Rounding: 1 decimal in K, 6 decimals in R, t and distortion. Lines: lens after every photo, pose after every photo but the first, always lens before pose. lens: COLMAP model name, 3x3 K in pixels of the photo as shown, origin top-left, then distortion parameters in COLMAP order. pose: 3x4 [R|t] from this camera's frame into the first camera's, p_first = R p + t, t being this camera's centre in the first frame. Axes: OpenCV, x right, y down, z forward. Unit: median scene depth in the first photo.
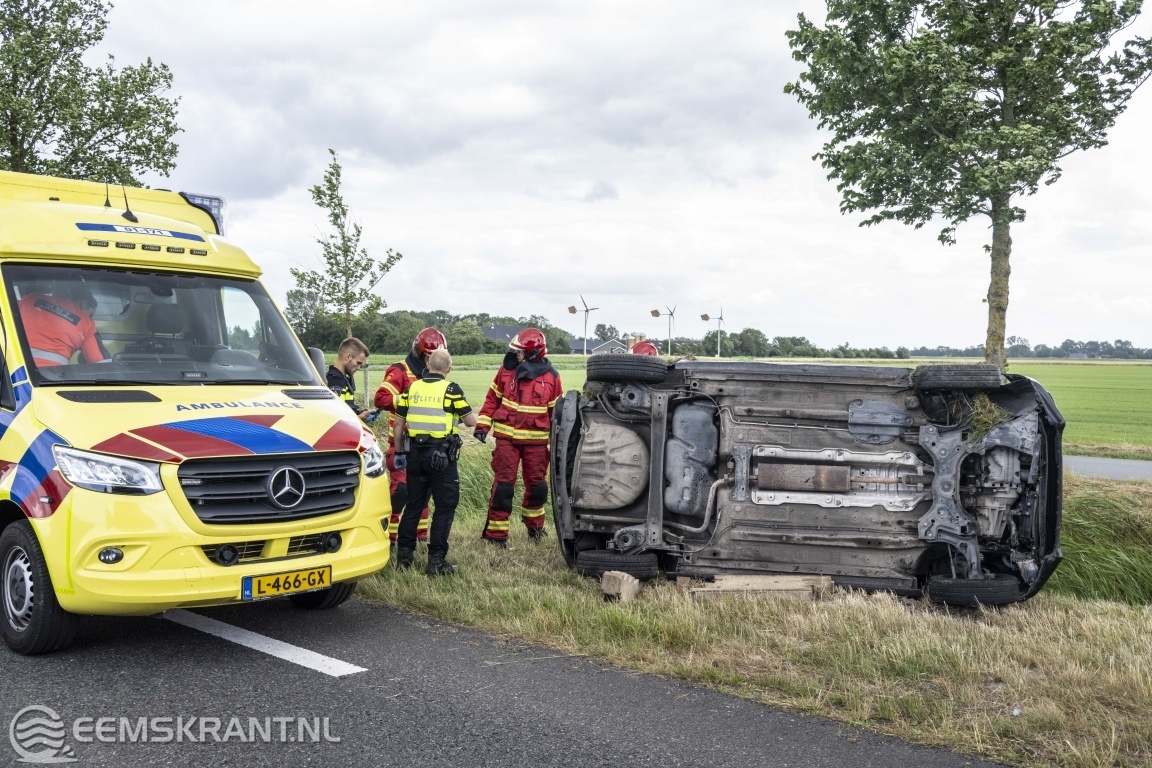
lens RADIAL K [[1189.1, 0, 576.0], [0, 1189.1, 384.0], [0, 0, 1]] dist [-0.007344, 0.001670]
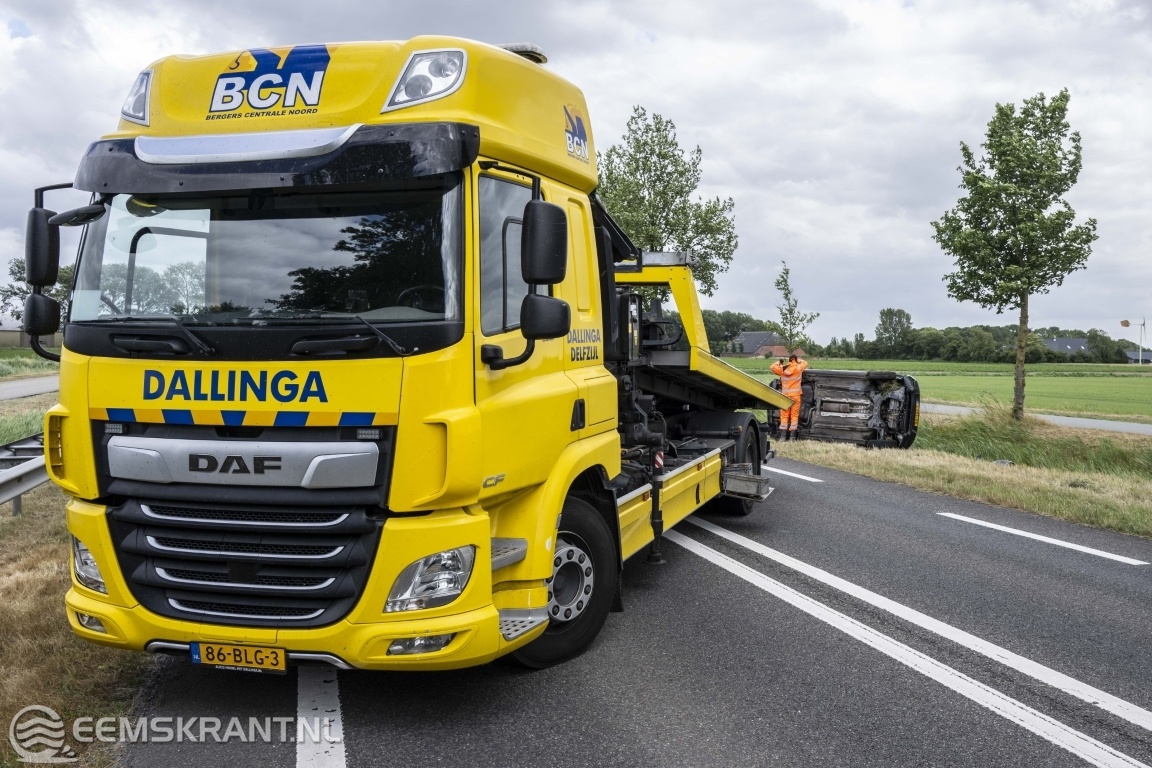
lens RADIAL K [[930.1, 0, 576.0], [0, 930.1, 384.0], [0, 0, 1]] dist [-0.000389, 0.001611]
pose [[0.854050, 0.016066, -0.519943, 0.864817], [-0.016899, 0.999852, 0.003137, 0.020999], [0.519916, 0.006107, 0.854195, -1.407340]]
